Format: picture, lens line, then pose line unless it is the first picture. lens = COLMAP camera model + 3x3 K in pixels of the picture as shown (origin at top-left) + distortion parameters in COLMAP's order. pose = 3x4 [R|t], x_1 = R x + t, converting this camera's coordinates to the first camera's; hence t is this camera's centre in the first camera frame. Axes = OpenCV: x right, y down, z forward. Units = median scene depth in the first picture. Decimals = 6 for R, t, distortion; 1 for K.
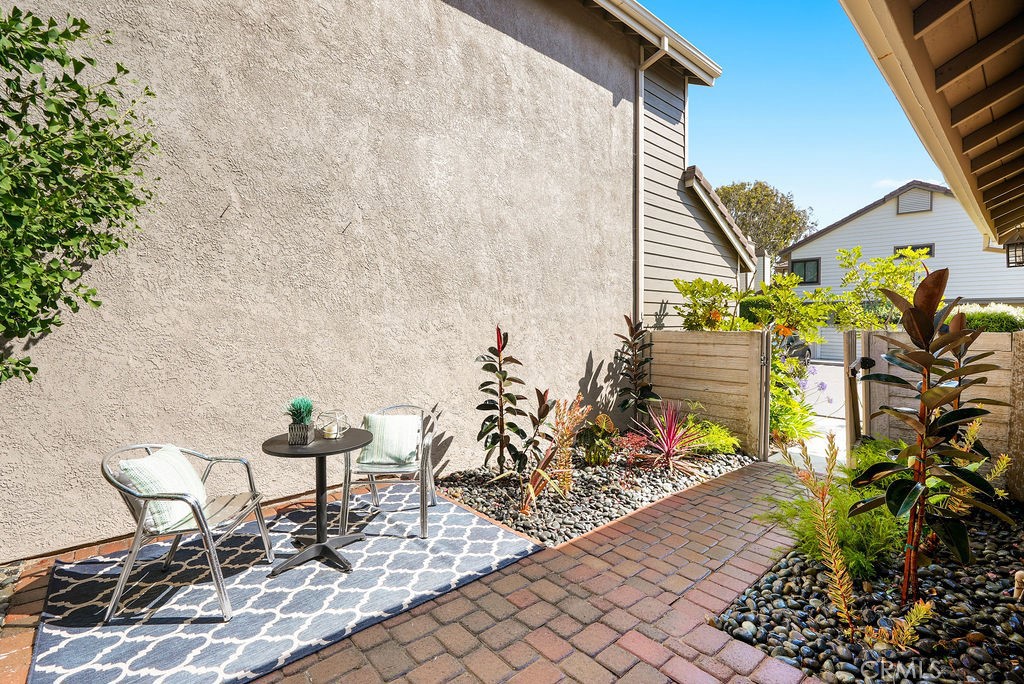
lens RADIAL K [[465.3, 0, 512.0], [0, 465.3, 342.0], [0, 0, 1]] dist [0.000080, 0.000328]
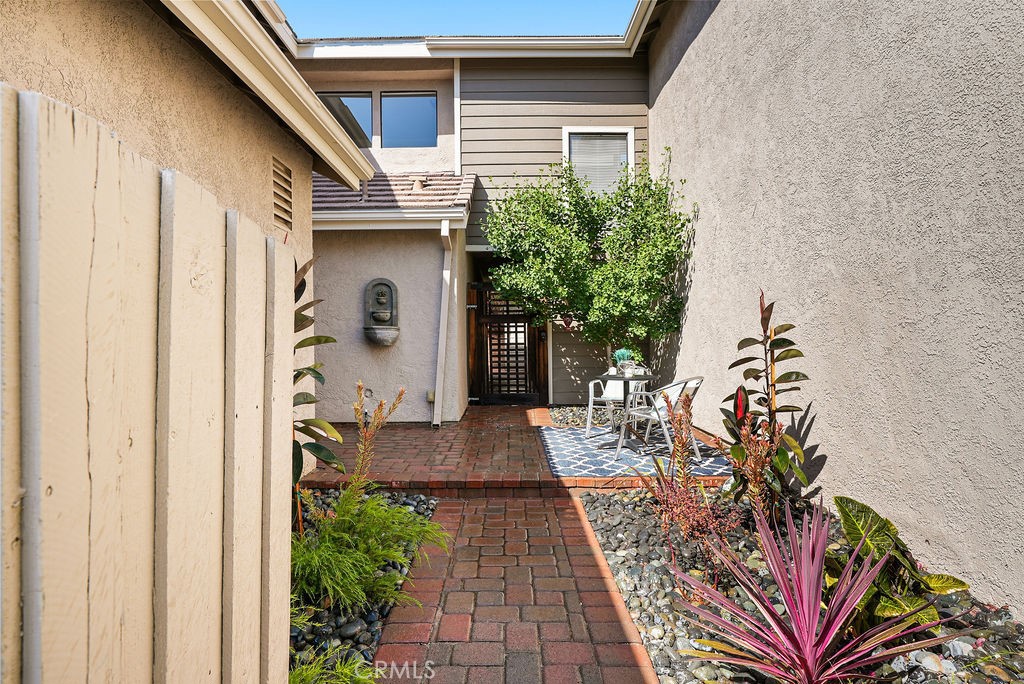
lens RADIAL K [[551.7, 0, 513.1], [0, 551.7, 338.4], [0, 0, 1]] dist [-0.003221, -0.000414]
pose [[-0.658604, 0.027621, -0.751982, 0.798697], [0.008281, 0.999532, 0.029461, 0.000850], [0.752444, 0.013176, -0.658525, 1.205573]]
